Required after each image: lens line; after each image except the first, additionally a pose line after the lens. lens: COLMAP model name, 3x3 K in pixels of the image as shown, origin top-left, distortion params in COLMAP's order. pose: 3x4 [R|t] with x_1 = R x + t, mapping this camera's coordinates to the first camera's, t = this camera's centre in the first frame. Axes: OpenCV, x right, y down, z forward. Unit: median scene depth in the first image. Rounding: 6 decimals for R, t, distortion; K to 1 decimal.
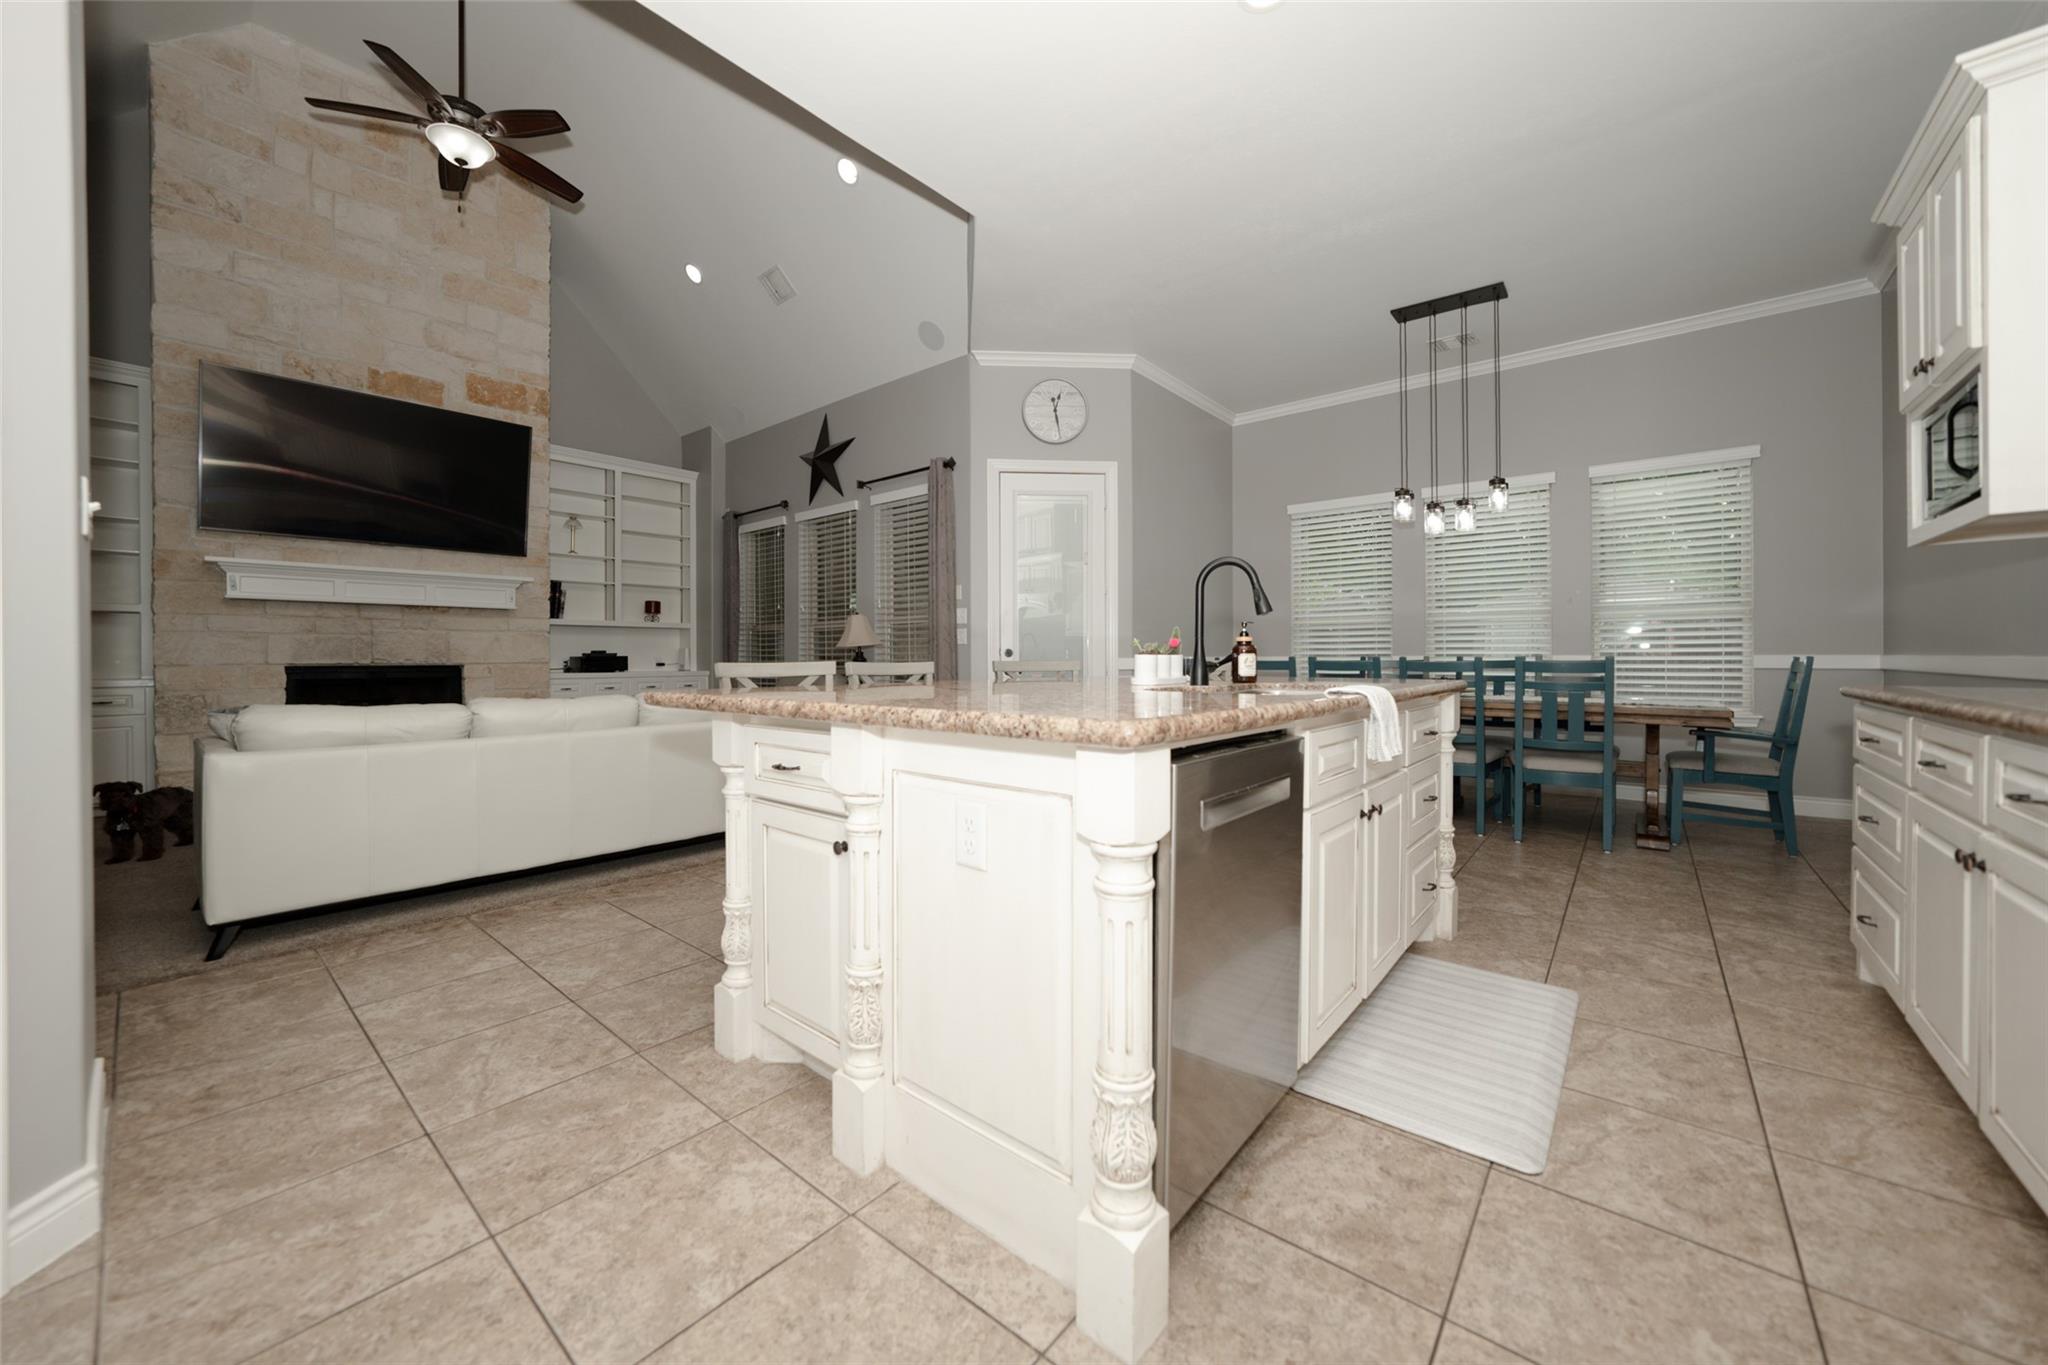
lens RADIAL K [[747.9, 0, 1013.2], [0, 747.9, 666.9], [0, 0, 1]] dist [-0.018145, 0.003073]
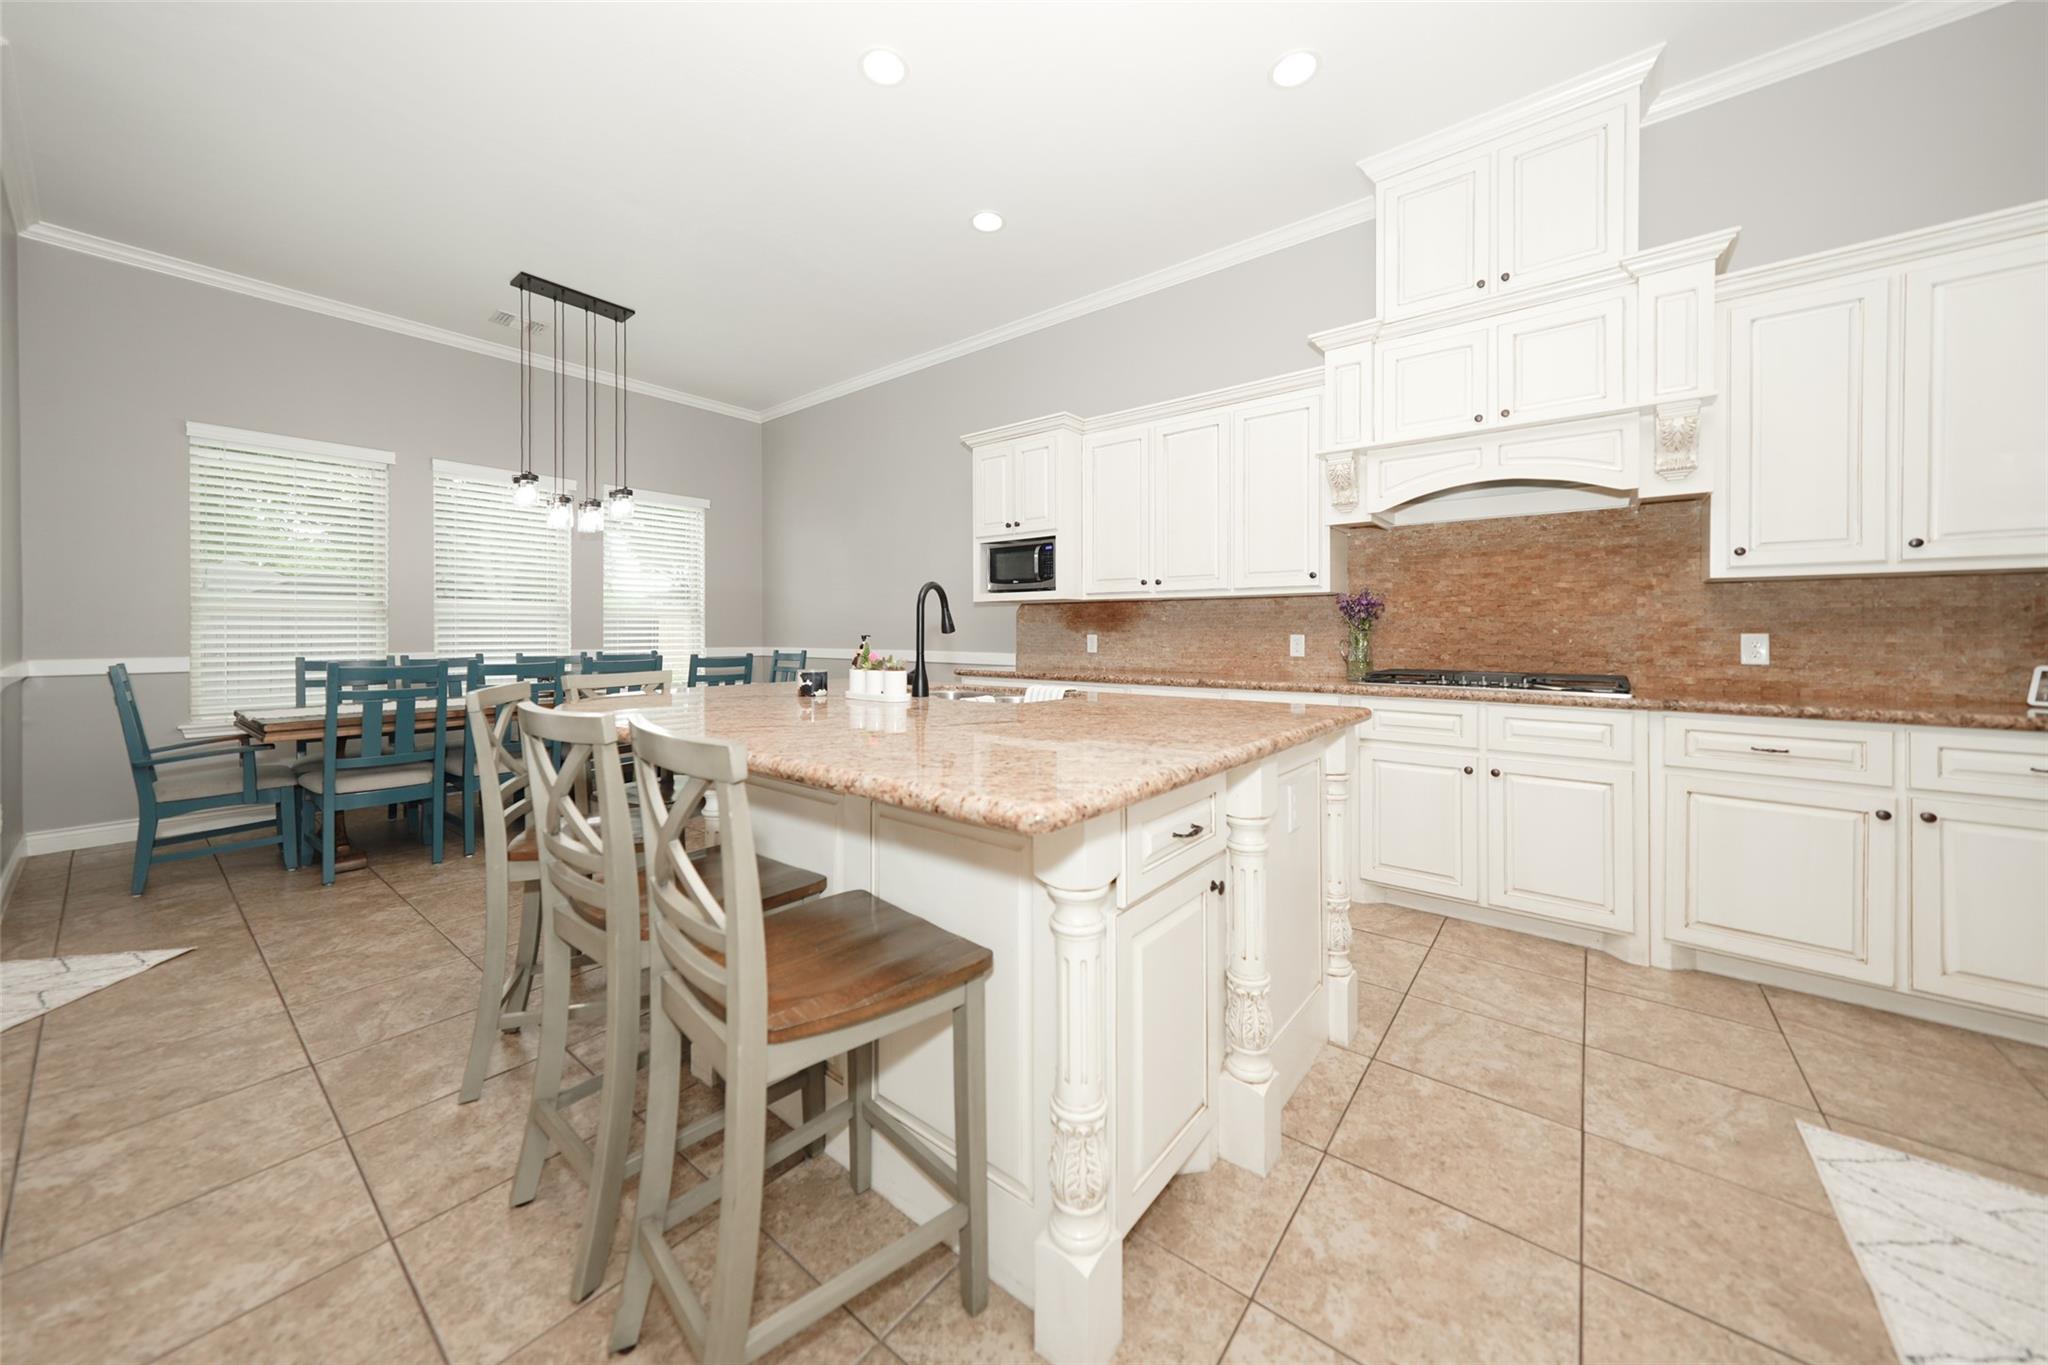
lens RADIAL K [[745.5, 0, 1036.2], [0, 745.5, 627.8], [0, 0, 1]] dist [-0.003028, 0.003686]
pose [[-0.032306, 0.011127, 0.999416, -0.351635], [0.017994, 0.999782, -0.010549, -0.025137], [-0.999316, 0.017643, -0.032499, 0.359204]]
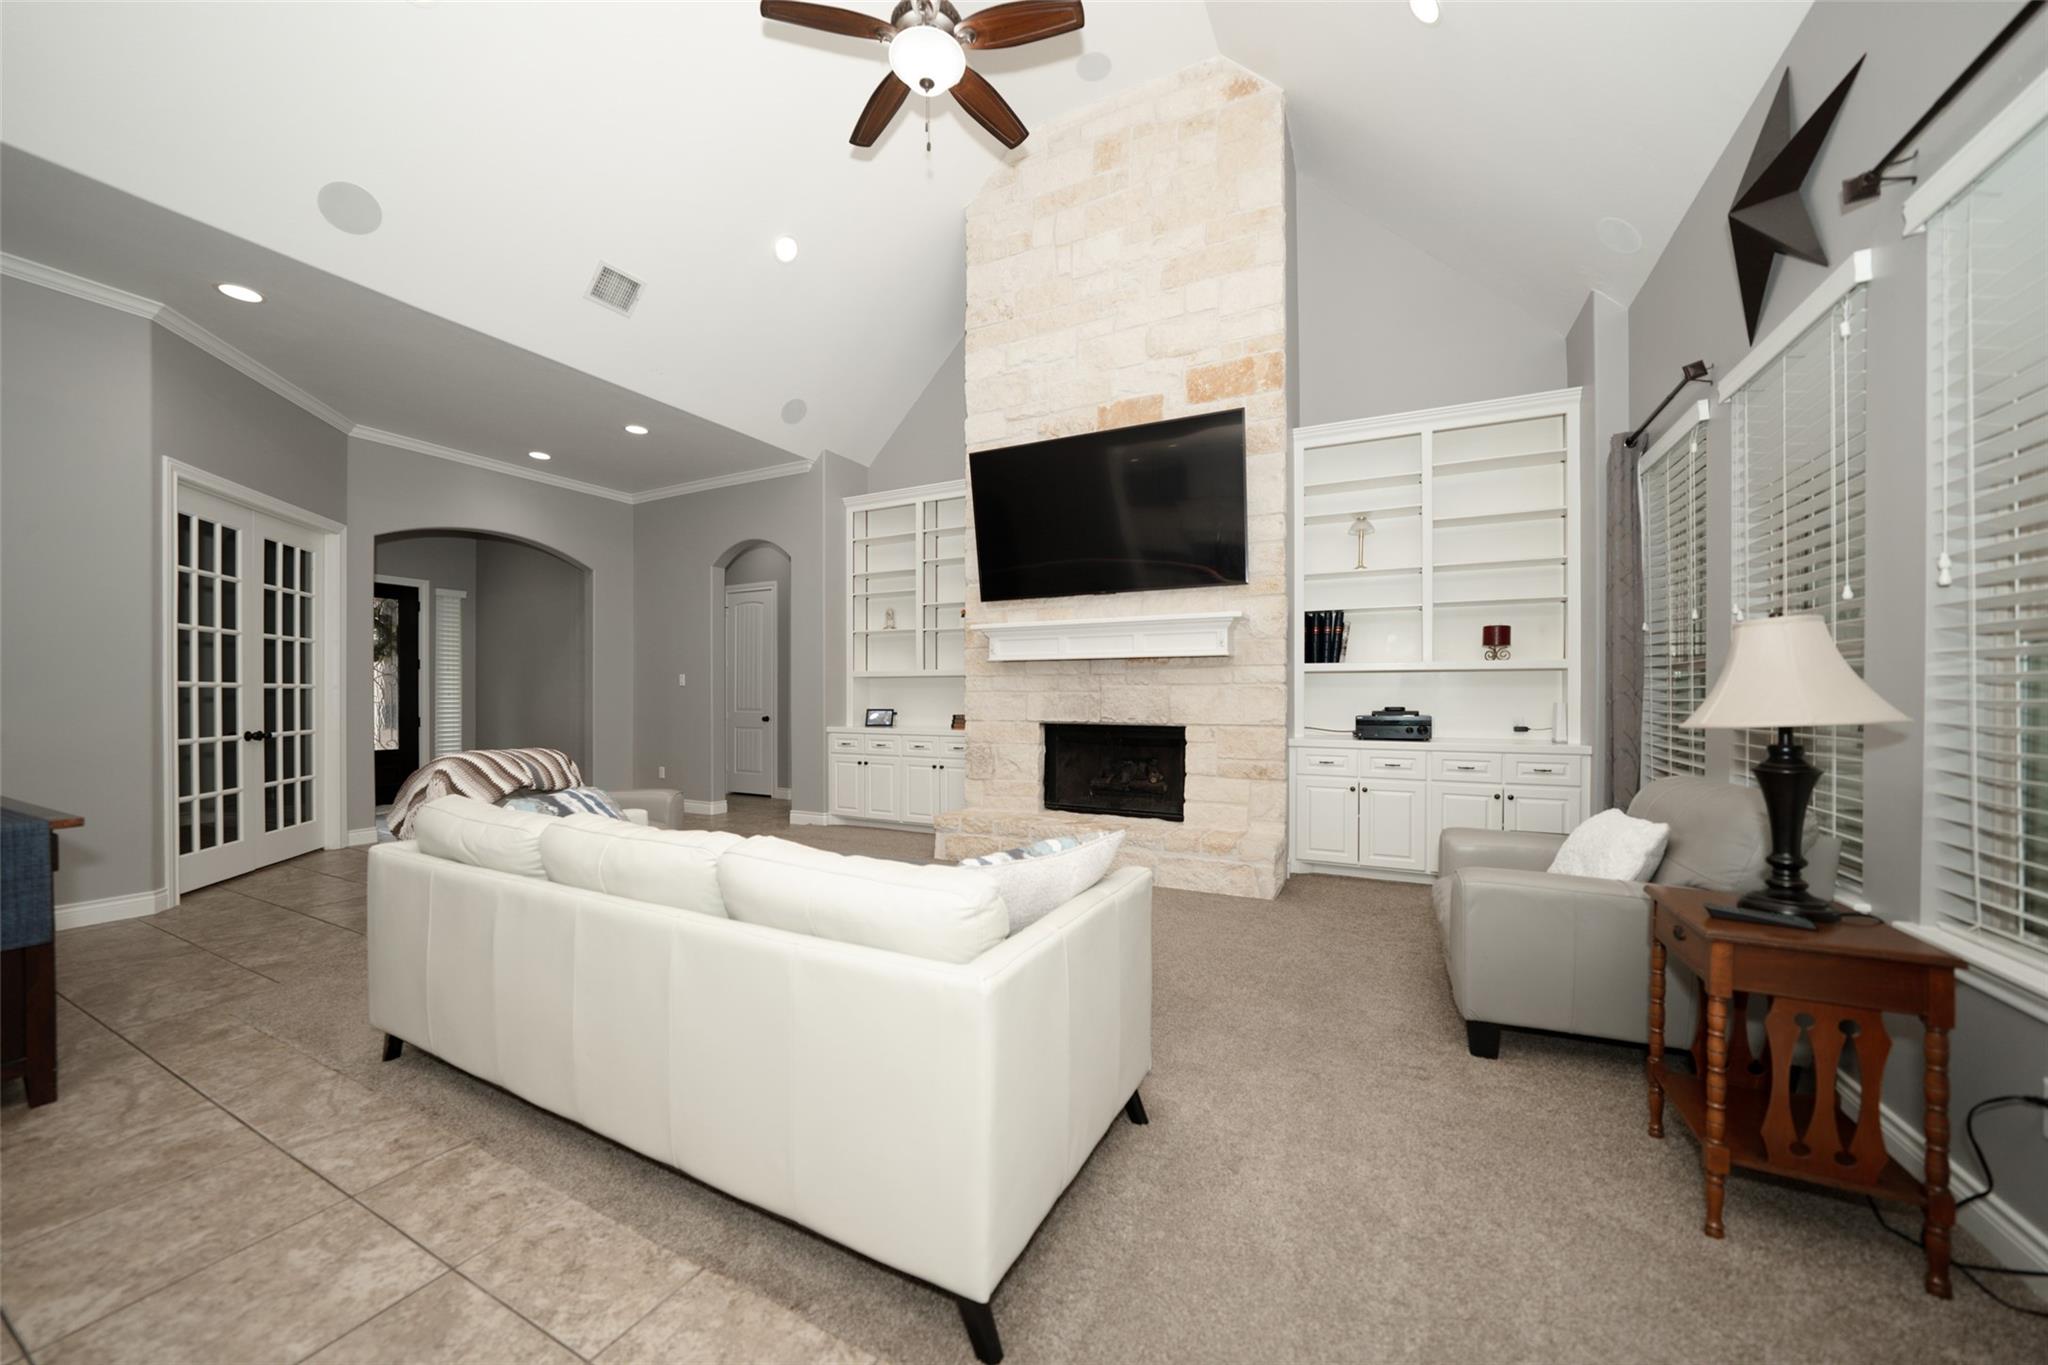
lens RADIAL K [[745.5, 0, 1057.8], [0, 745.5, 690.5], [0, 0, 1]] dist [-0.003028, 0.003686]
pose [[0.247757, -0.002149, -0.968820, 0.026090], [-0.012481, 0.999907, -0.005409, -0.038966], [0.968742, 0.013432, 0.247707, 0.707362]]
